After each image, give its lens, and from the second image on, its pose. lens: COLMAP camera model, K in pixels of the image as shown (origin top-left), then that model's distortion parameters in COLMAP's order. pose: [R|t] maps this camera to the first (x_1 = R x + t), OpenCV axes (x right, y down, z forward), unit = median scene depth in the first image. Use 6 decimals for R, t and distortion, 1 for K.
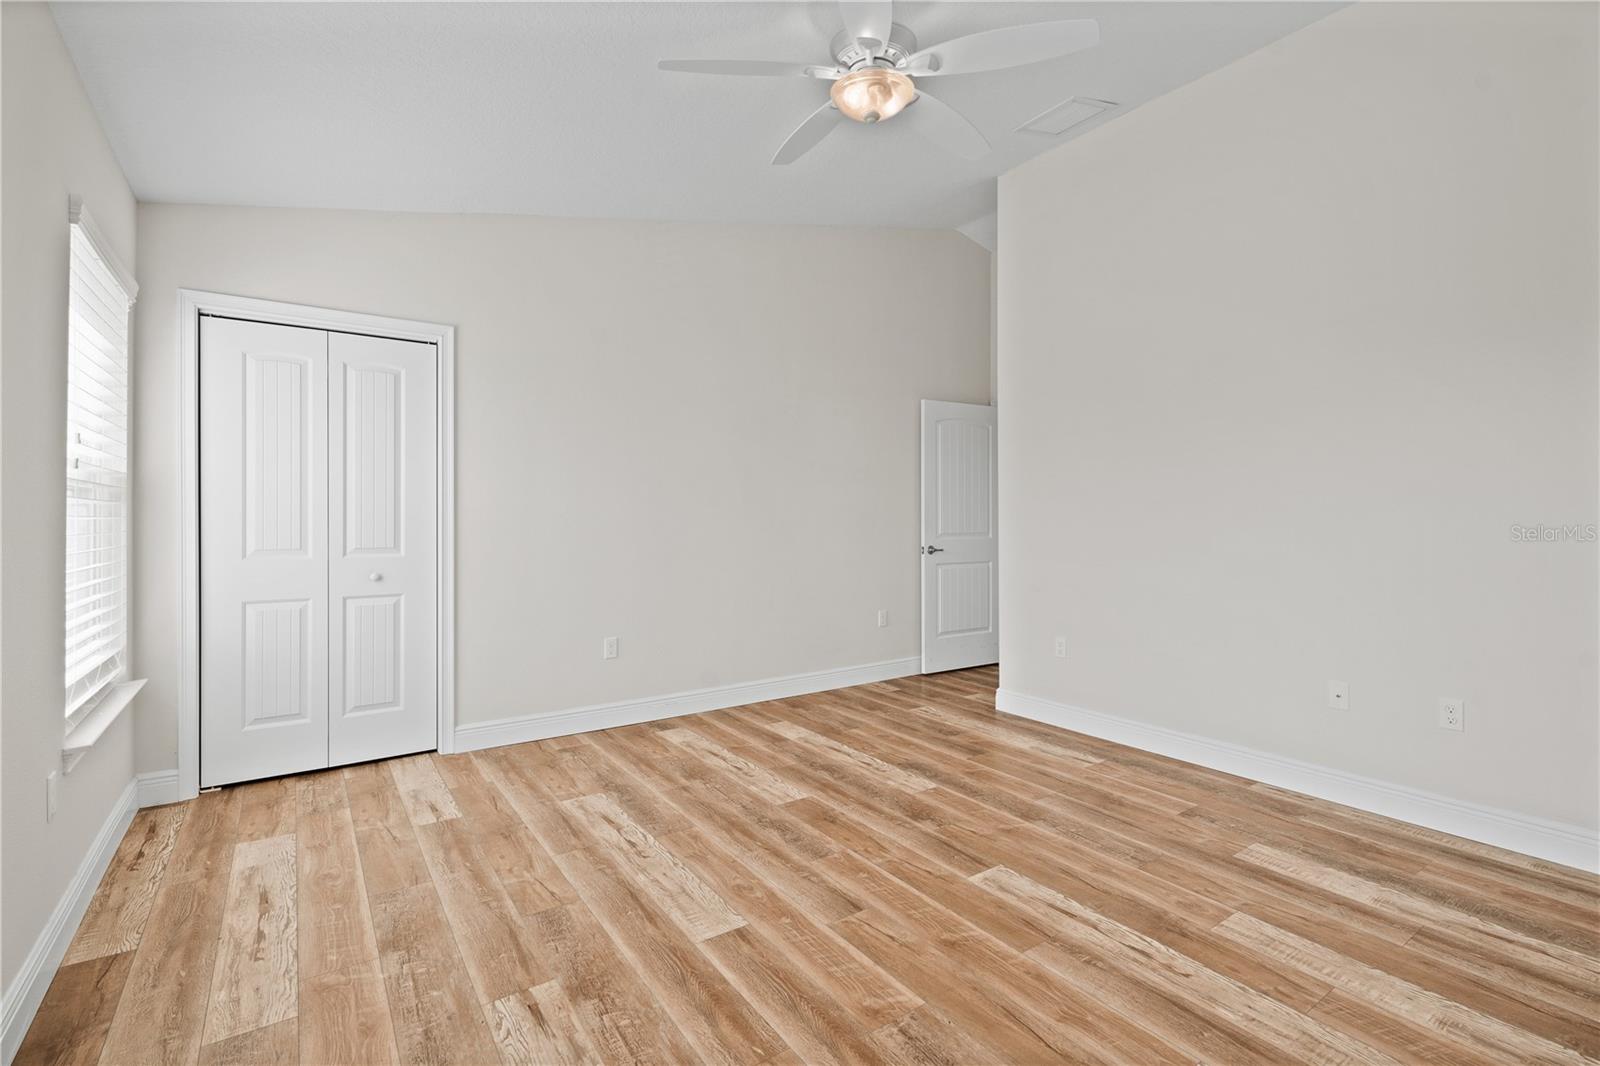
lens RADIAL K [[722.9, 0, 800.1], [0, 722.9, 525.1], [0, 0, 1]] dist [0.002612, -0.001763]
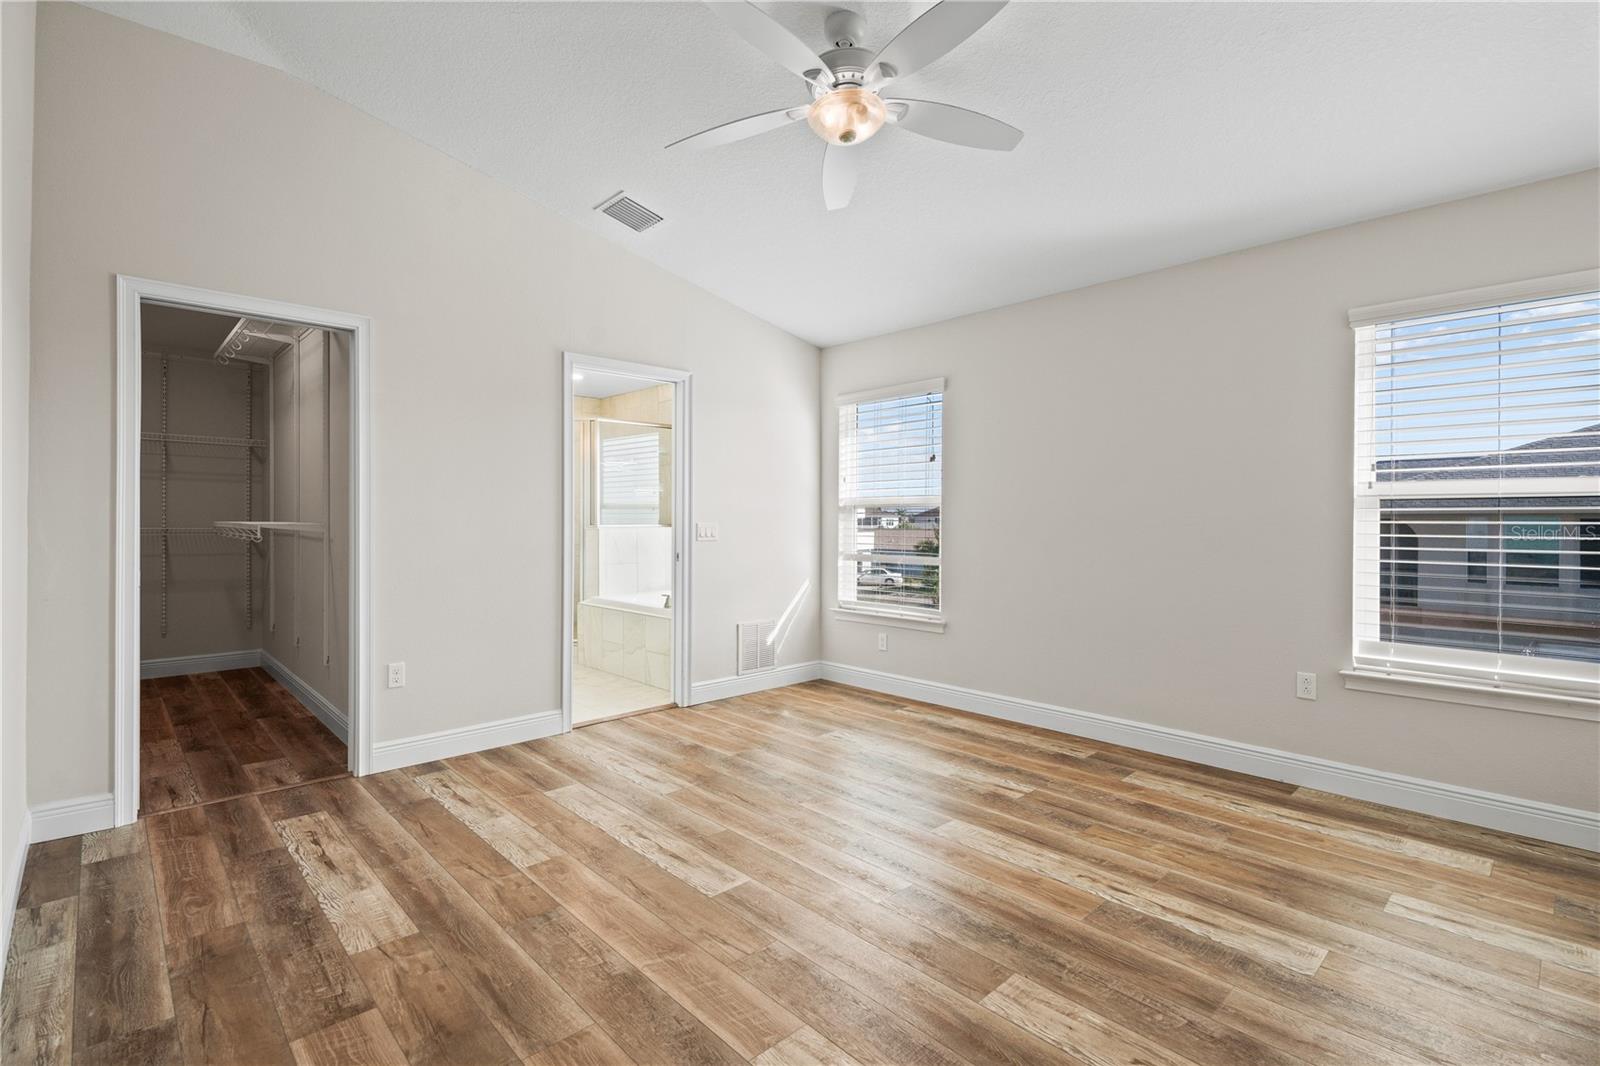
lens RADIAL K [[722.9, 0, 799.6], [0, 722.9, 521.7], [0, 0, 1]] dist [0.002612, -0.001763]
pose [[-0.989412, -0.002299, -0.145113, 0.300121], [-0.004186, 0.999911, 0.012694, -0.021552], [0.145071, 0.013167, -0.989334, 1.924497]]
